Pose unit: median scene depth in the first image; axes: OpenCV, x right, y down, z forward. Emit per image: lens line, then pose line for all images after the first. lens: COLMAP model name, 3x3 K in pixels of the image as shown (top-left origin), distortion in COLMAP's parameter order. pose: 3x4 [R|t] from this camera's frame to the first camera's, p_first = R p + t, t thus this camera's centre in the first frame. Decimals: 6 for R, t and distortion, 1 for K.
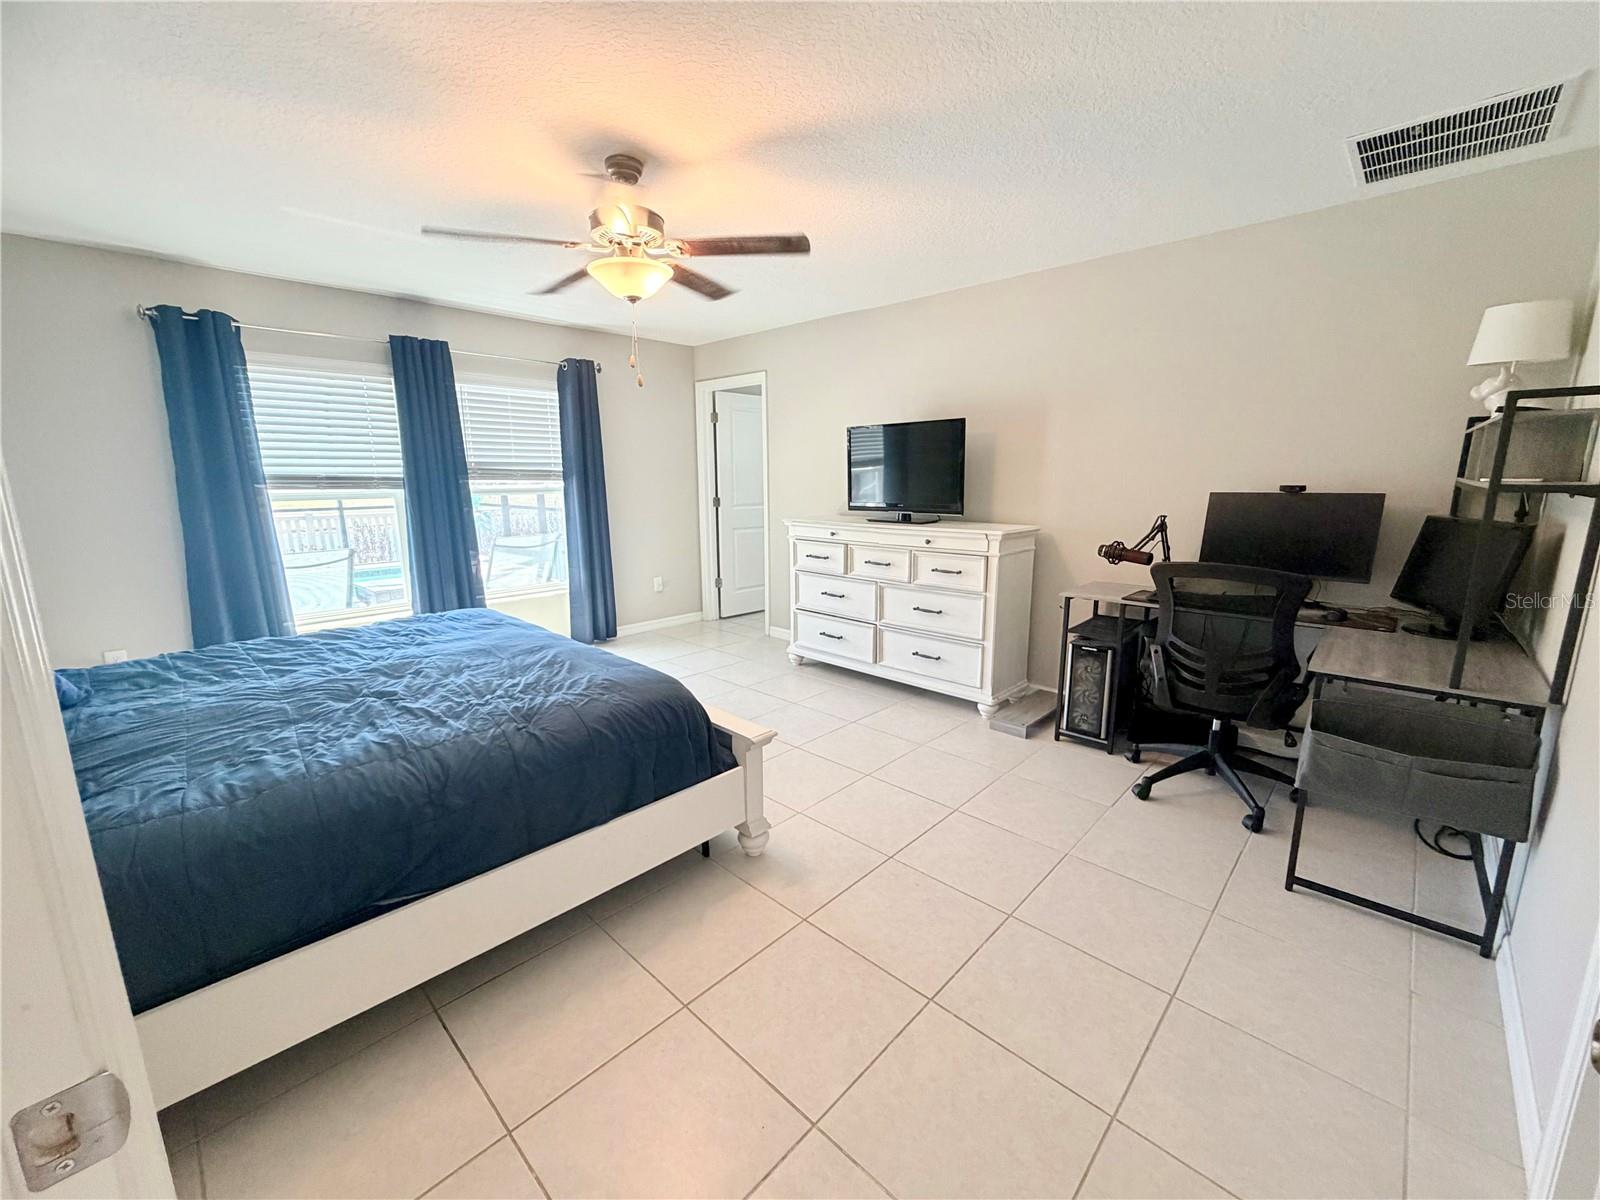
lens RADIAL K [[639.9, 0, 794.0], [0, 639.9, 597.7], [0, 0, 1]] dist [0.001295, 0.000155]
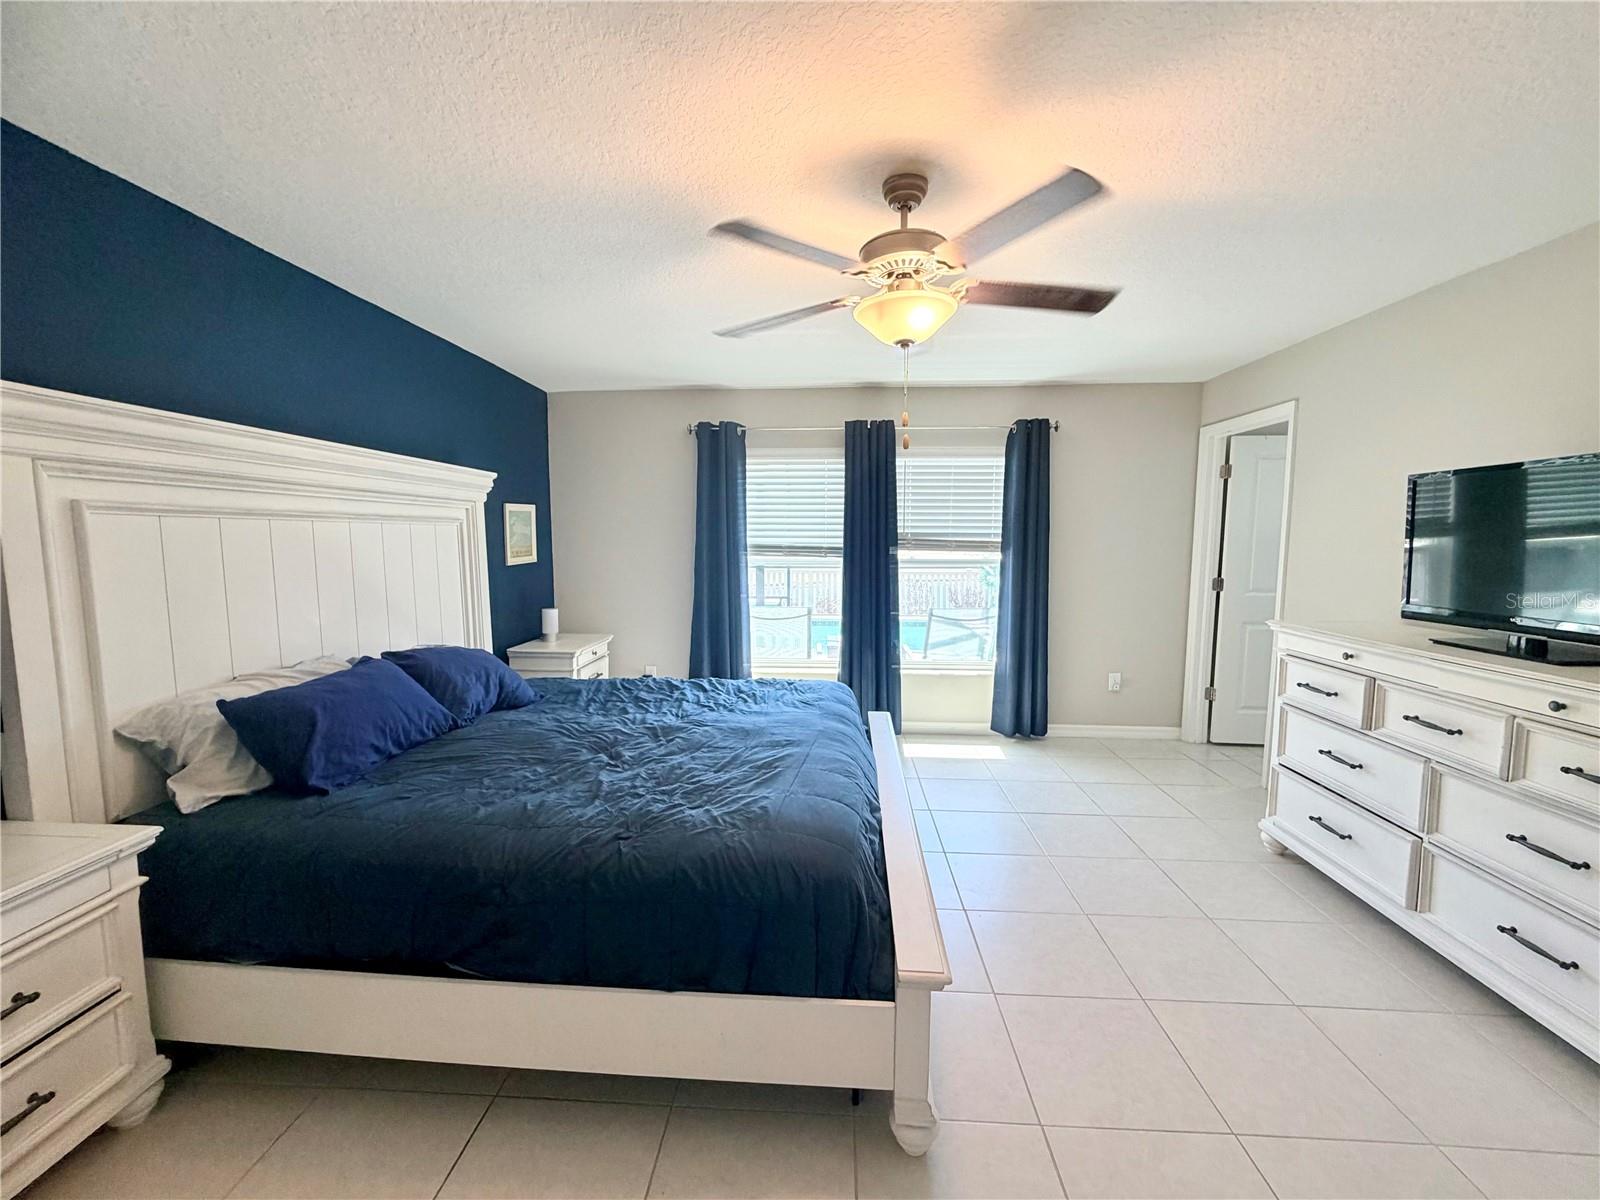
lens RADIAL K [[639.9, 0, 794.0], [0, 639.9, 597.7], [0, 0, 1]] dist [0.001295, 0.000155]
pose [[0.656234, 0.077474, -0.750569, 0.182270], [-0.148338, 0.988550, -0.027656, -0.067692], [0.739833, 0.129487, 0.660213, 0.255320]]
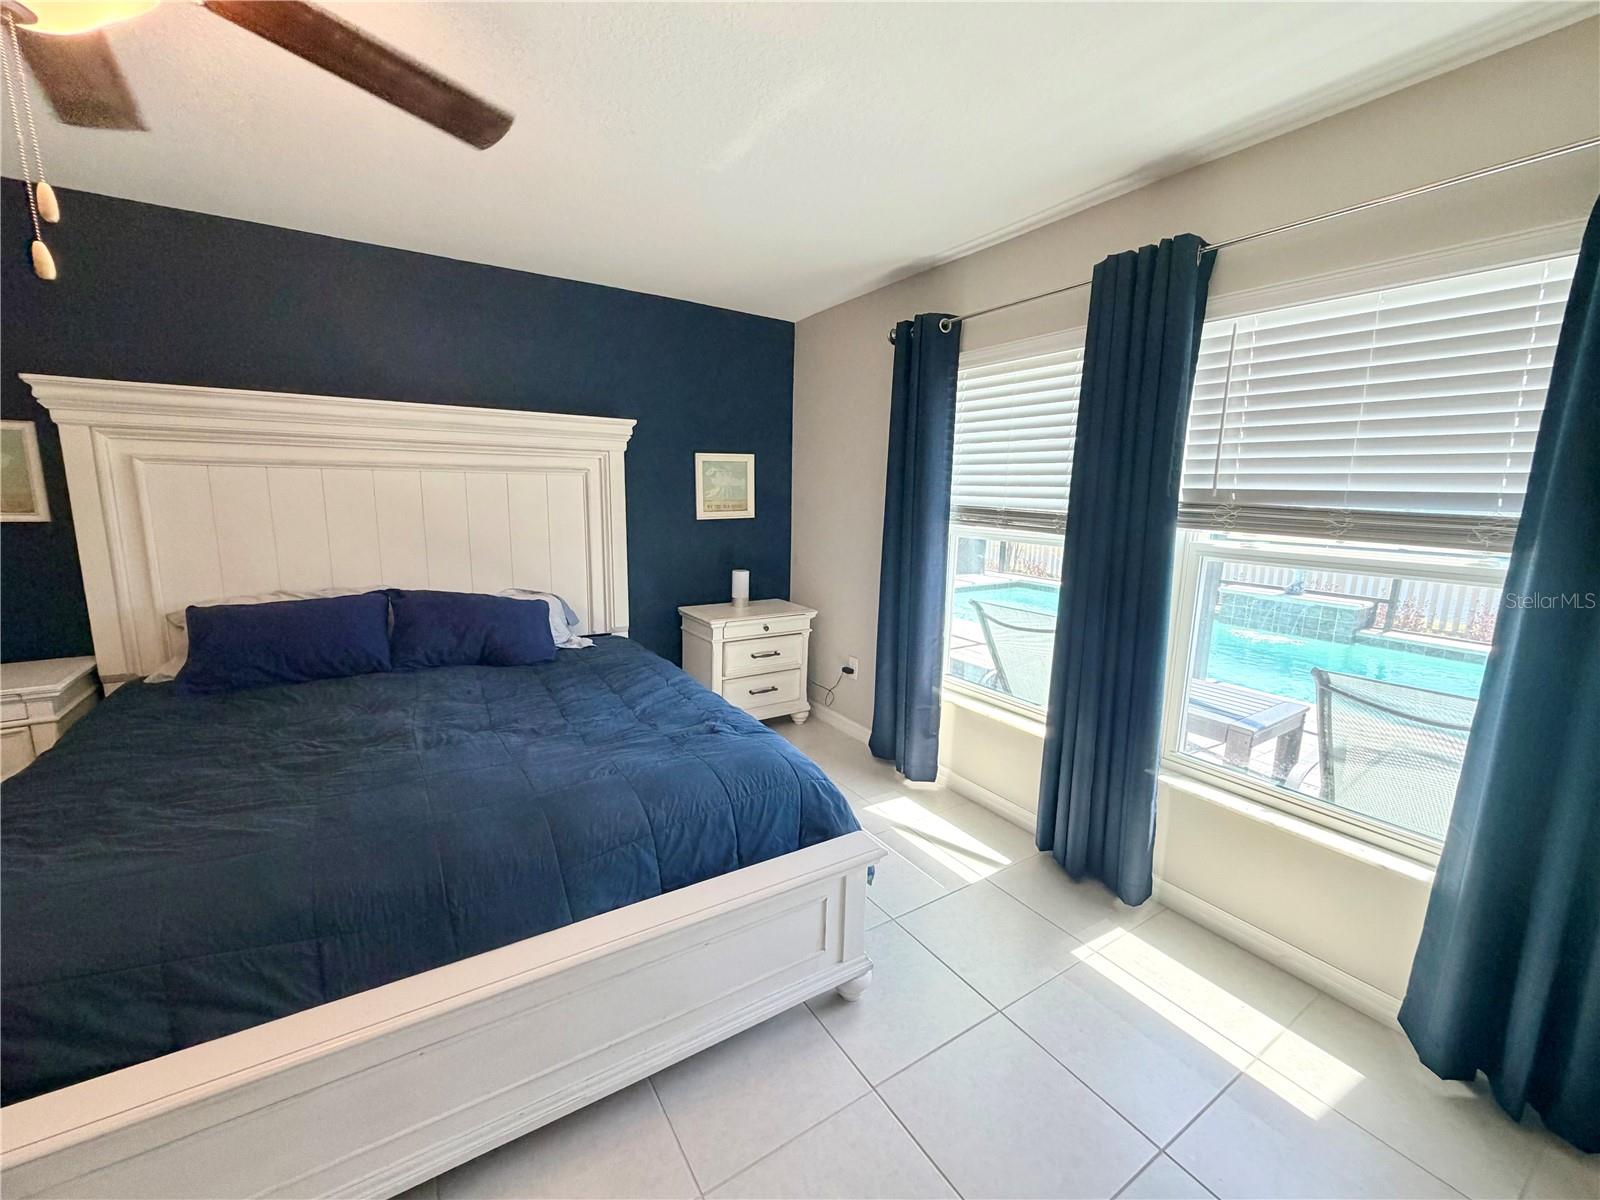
lens RADIAL K [[646.8, 0, 800.0], [0, 646.8, 600.0], [0, 0, 1]] dist [0.003199, 0.000268]
pose [[-0.222511, 0.167011, -0.960519, 0.019168], [-0.201991, 0.955943, 0.213008, -0.214216], [0.953776, 0.241413, -0.178973, 0.997980]]
